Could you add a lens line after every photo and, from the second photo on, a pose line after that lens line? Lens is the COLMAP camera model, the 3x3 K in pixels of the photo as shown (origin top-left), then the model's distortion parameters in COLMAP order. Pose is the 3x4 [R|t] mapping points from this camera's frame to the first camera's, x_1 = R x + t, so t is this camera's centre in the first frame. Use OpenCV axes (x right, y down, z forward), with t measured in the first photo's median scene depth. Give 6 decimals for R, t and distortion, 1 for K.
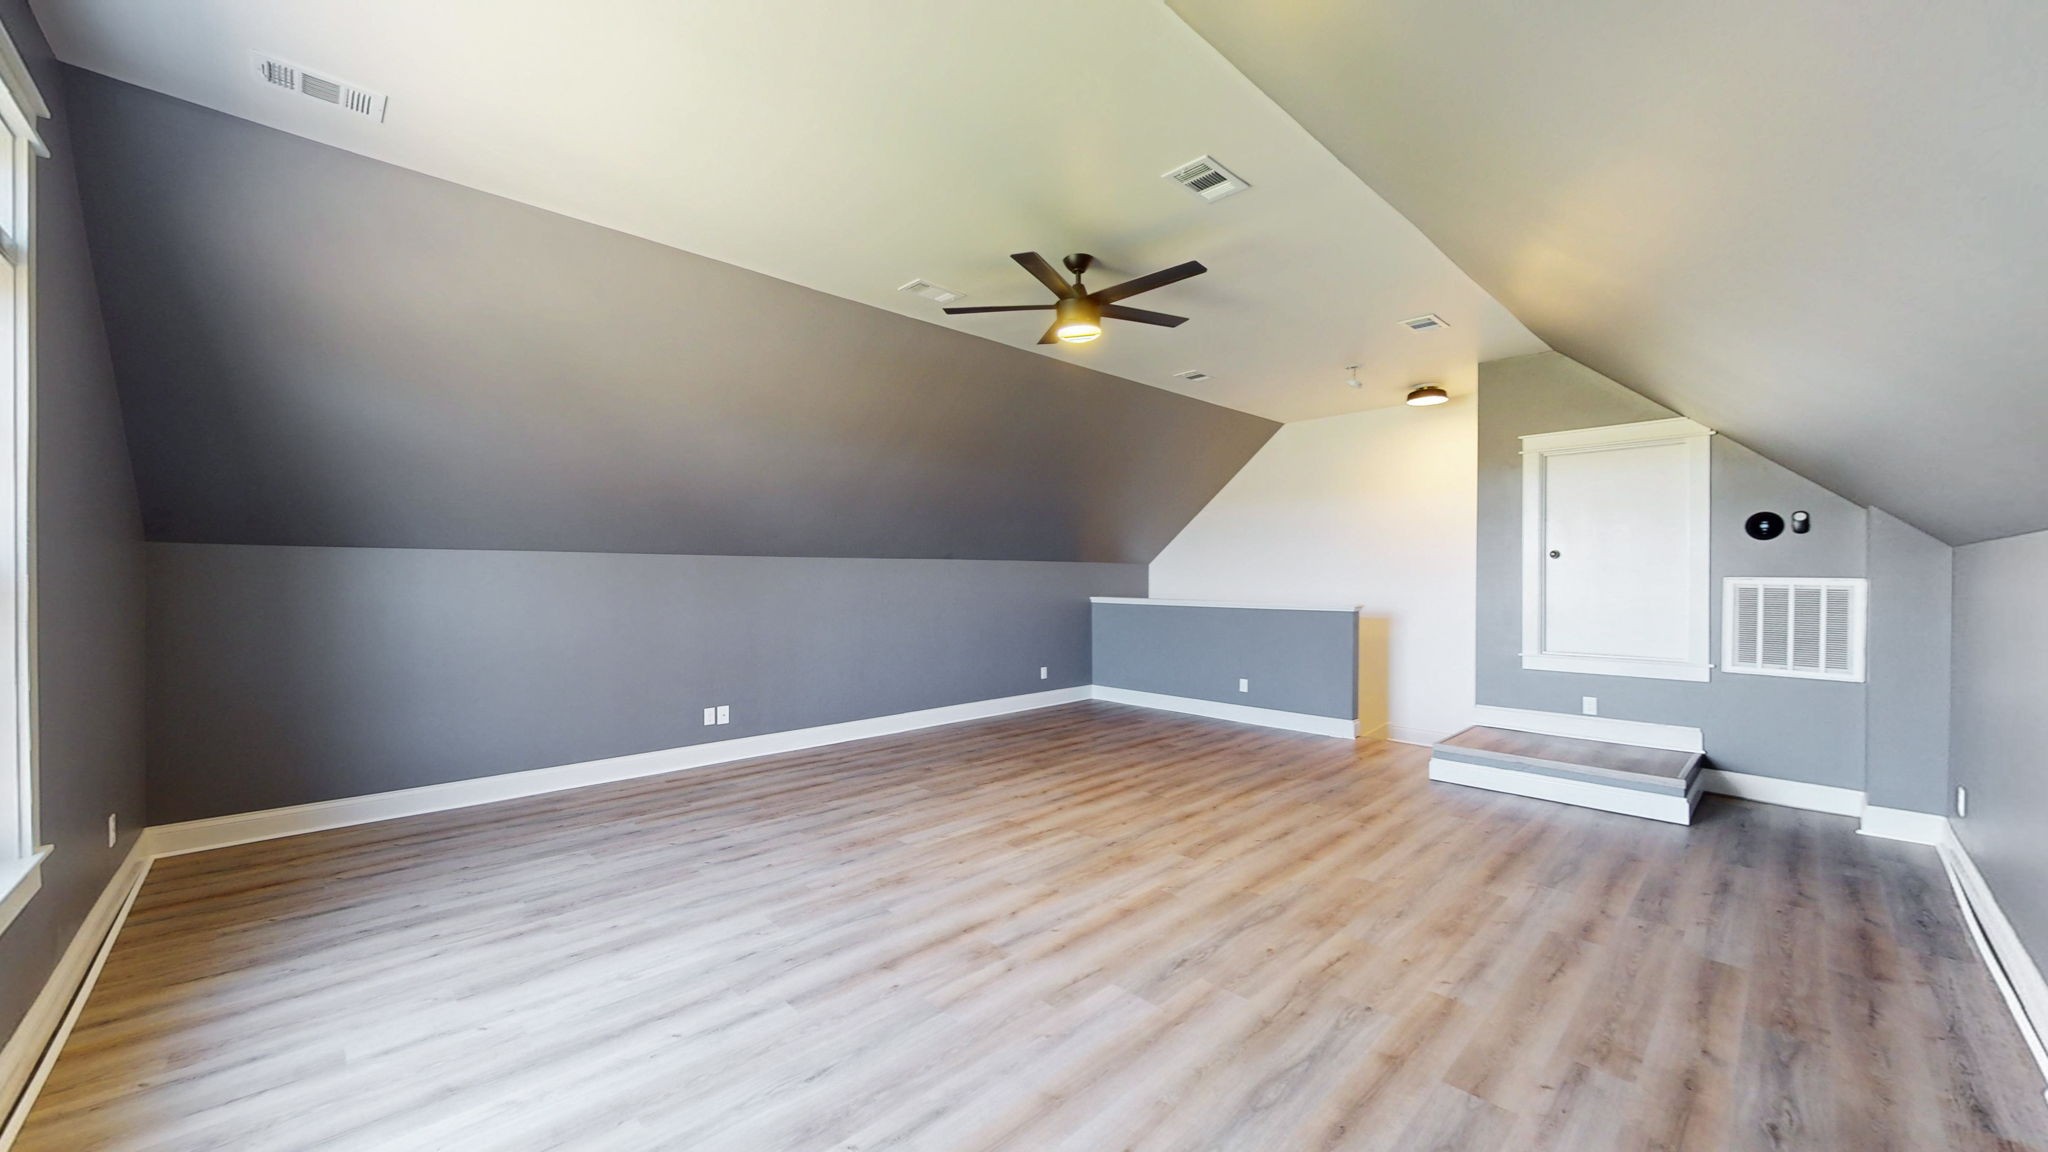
lens RADIAL K [[750.5, 0, 1025.8], [0, 750.5, 580.1], [0, 0, 1]] dist [-0.000368, -0.000084]
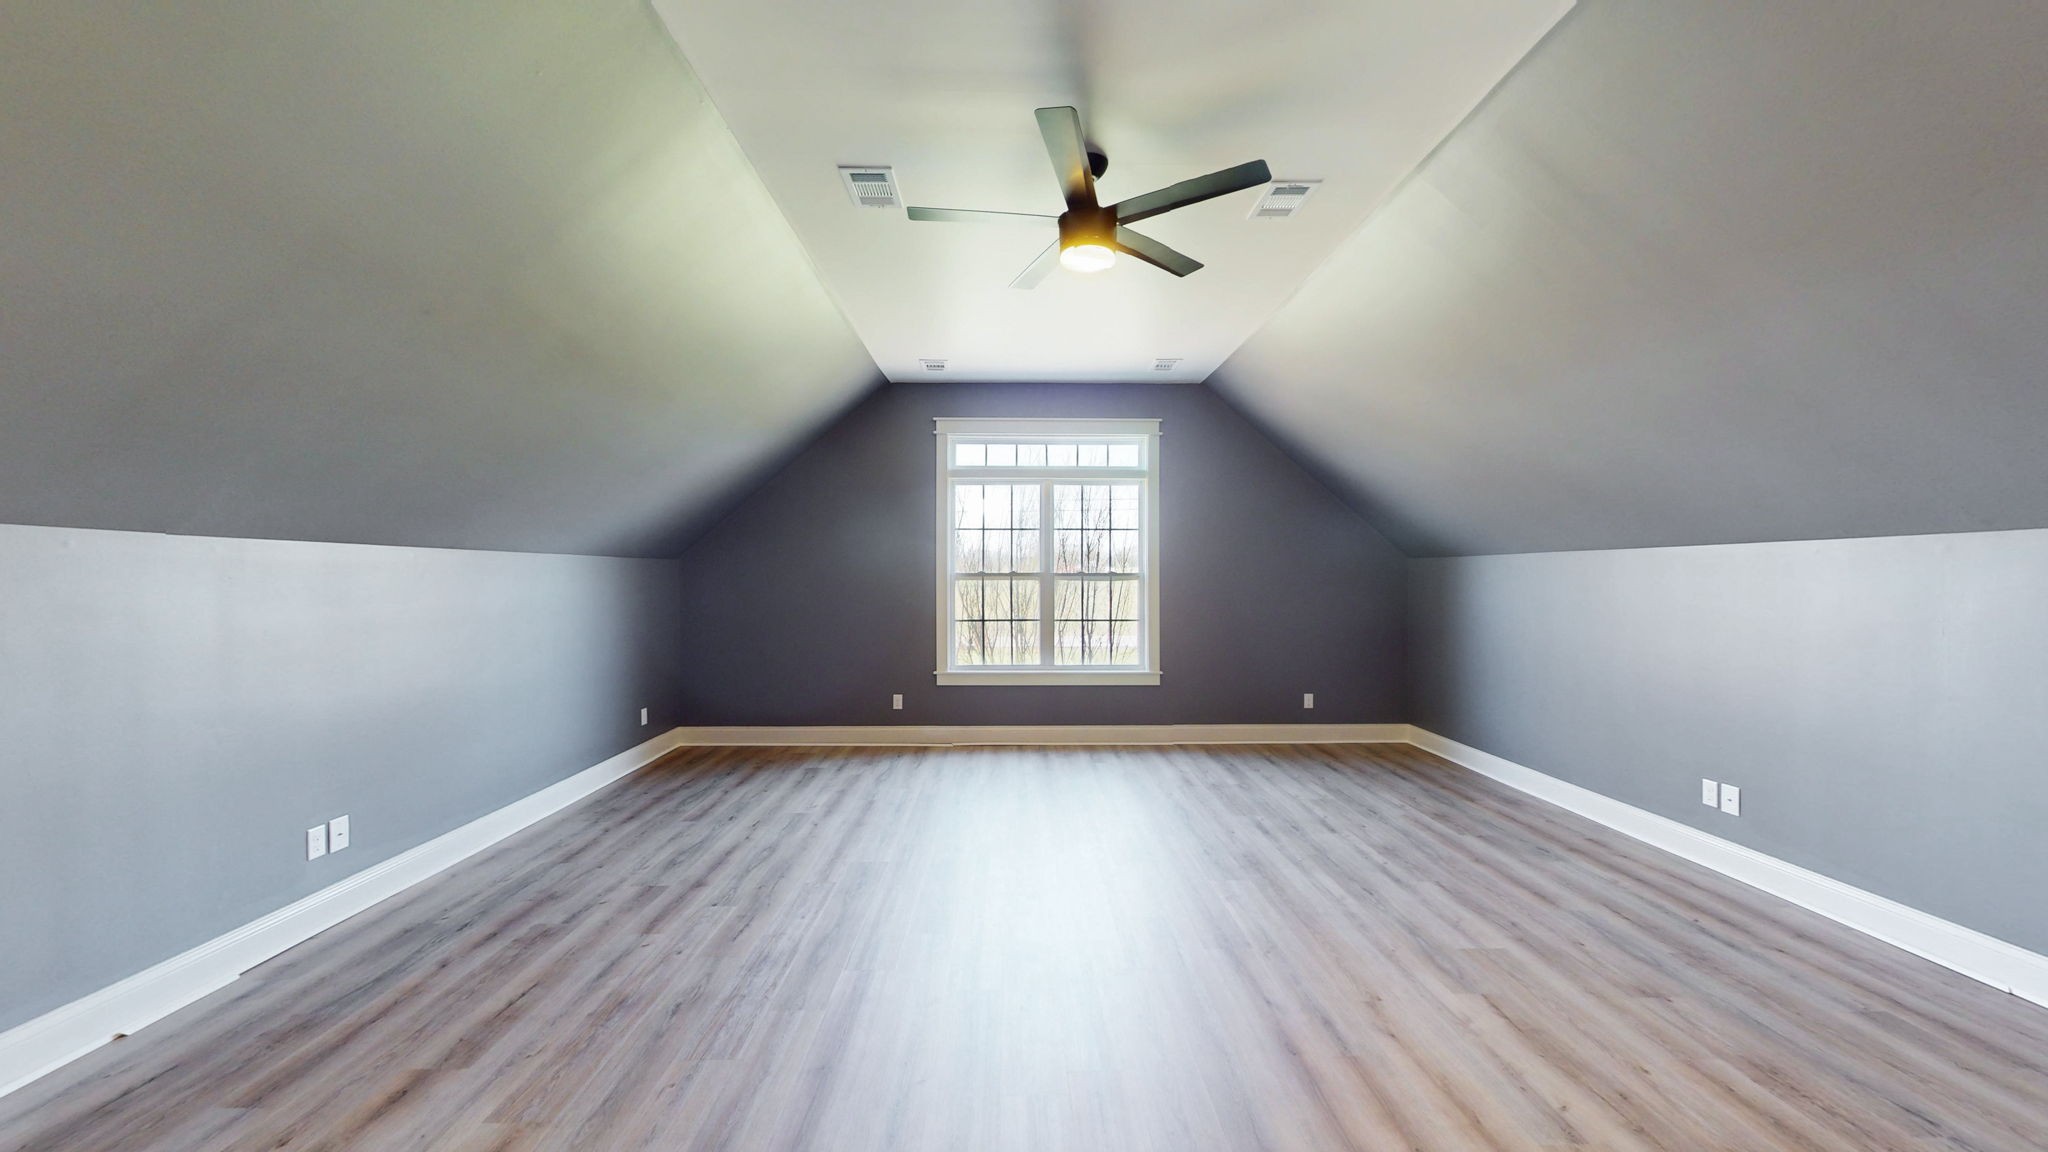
lens RADIAL K [[750.5, 0, 1025.8], [0, 750.5, 580.1], [0, 0, 1]] dist [-0.000368, -0.000084]
pose [[-0.679552, 0.000463, -0.733627, 0.597174], [-0.003144, 0.999989, 0.003543, -0.004910], [0.733620, 0.004714, -0.679543, 1.303328]]
